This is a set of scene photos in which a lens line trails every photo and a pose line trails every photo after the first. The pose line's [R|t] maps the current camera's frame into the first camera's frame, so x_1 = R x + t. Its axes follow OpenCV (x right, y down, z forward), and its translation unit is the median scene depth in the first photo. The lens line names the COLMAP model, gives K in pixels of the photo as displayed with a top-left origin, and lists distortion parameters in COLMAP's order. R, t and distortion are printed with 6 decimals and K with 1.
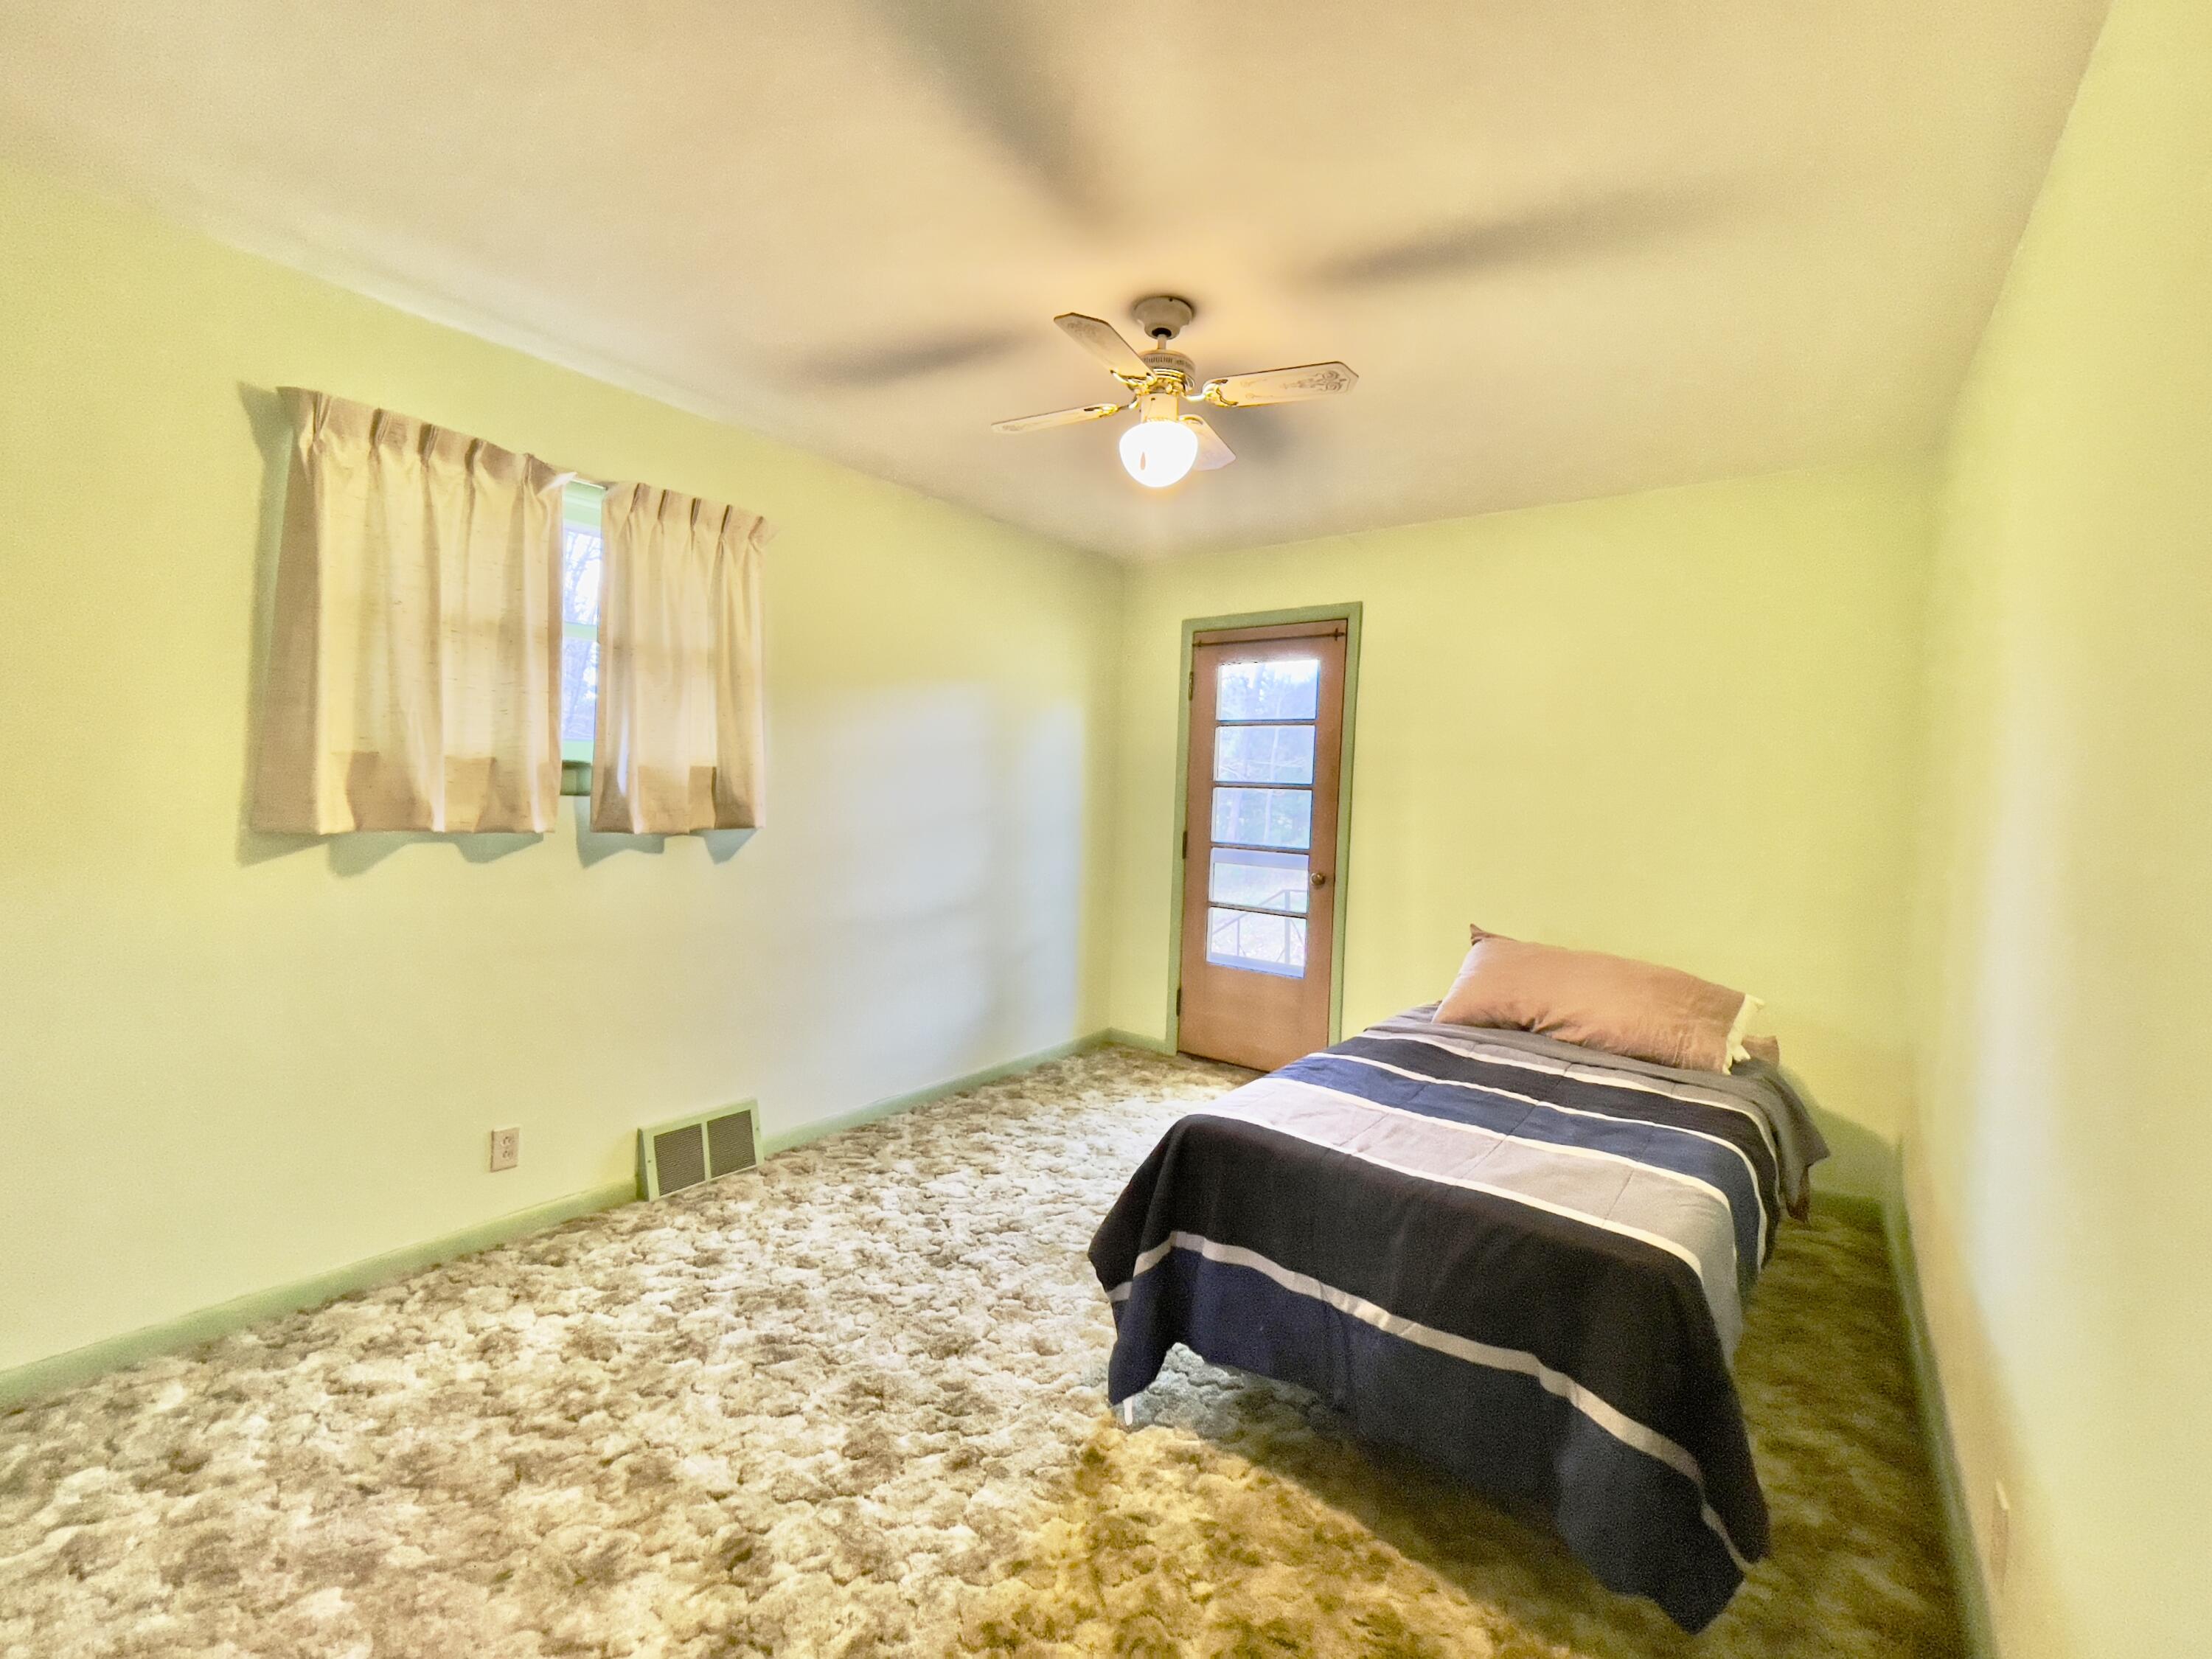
lens RADIAL K [[912.4, 0, 1106.0], [0, 912.4, 829.5], [0, 0, 1]] dist [0.000060, 0.000217]
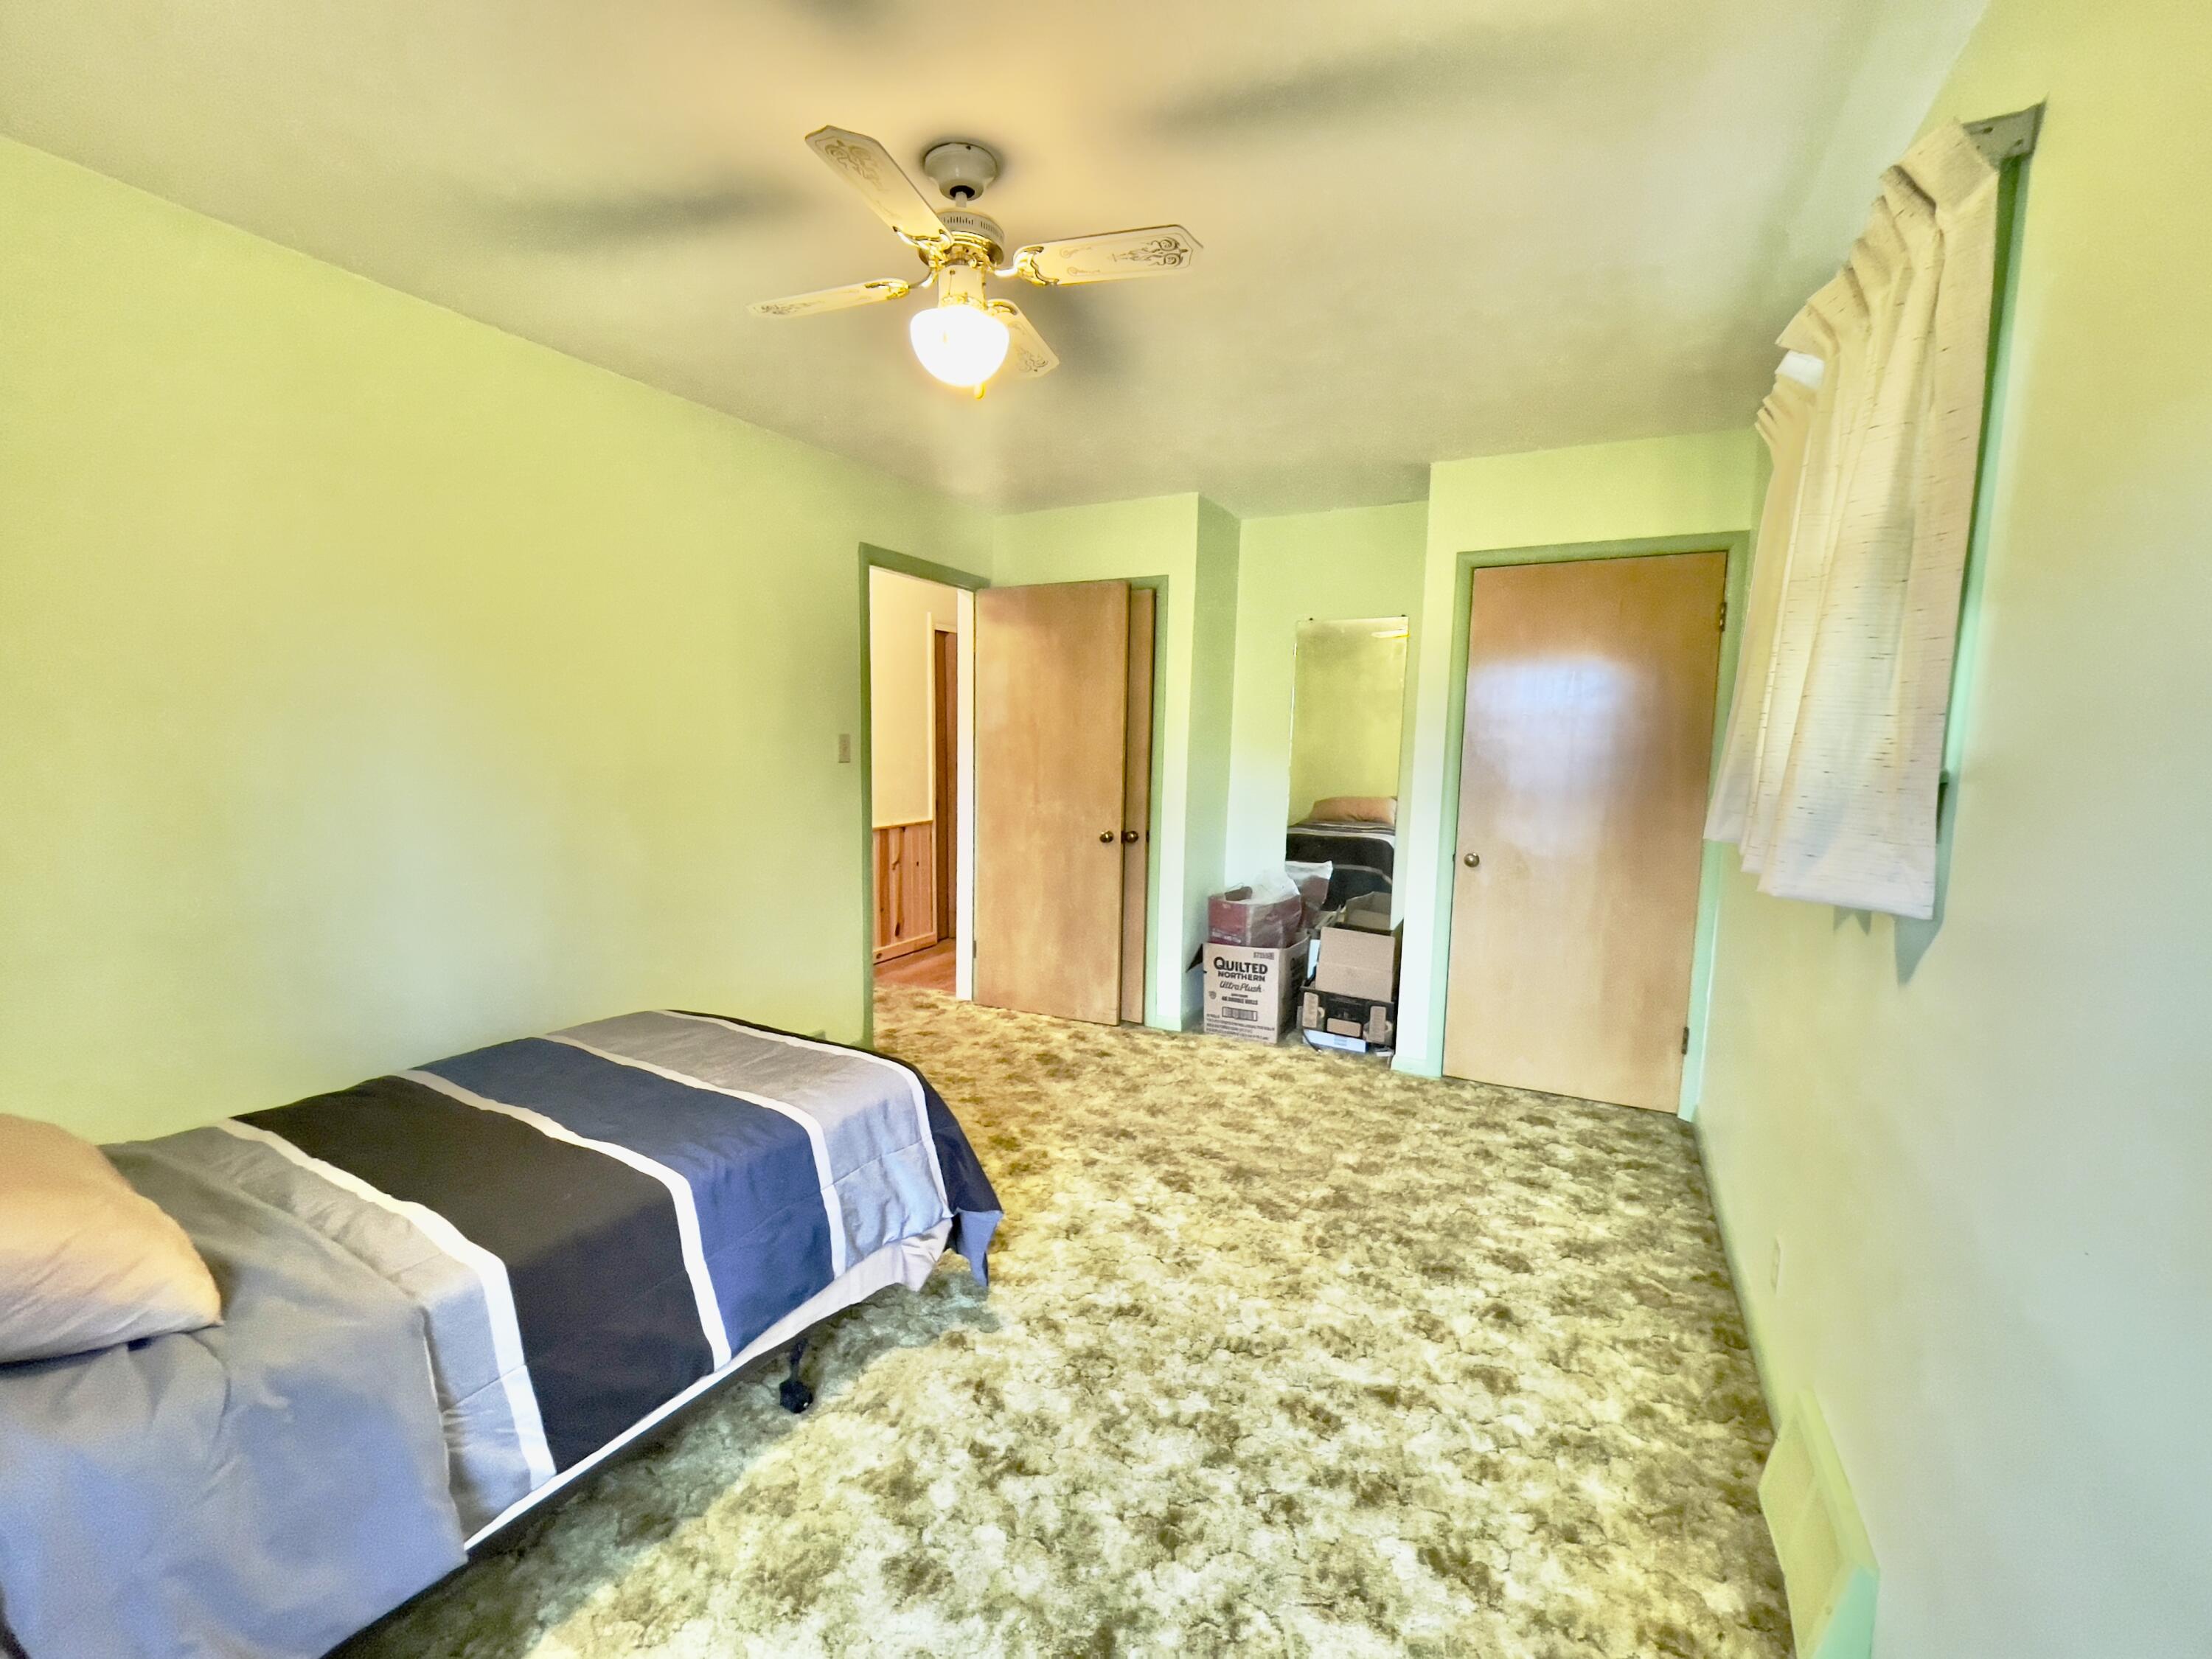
lens RADIAL K [[912.4, 0, 1106.0], [0, 912.4, 829.5], [0, 0, 1]] dist [0.000060, 0.000217]
pose [[-0.985129, -0.034188, -0.168382, 0.053361], [-0.056205, 0.990208, 0.127783, -0.097765], [0.162365, 0.135346, -0.977404, 1.923760]]
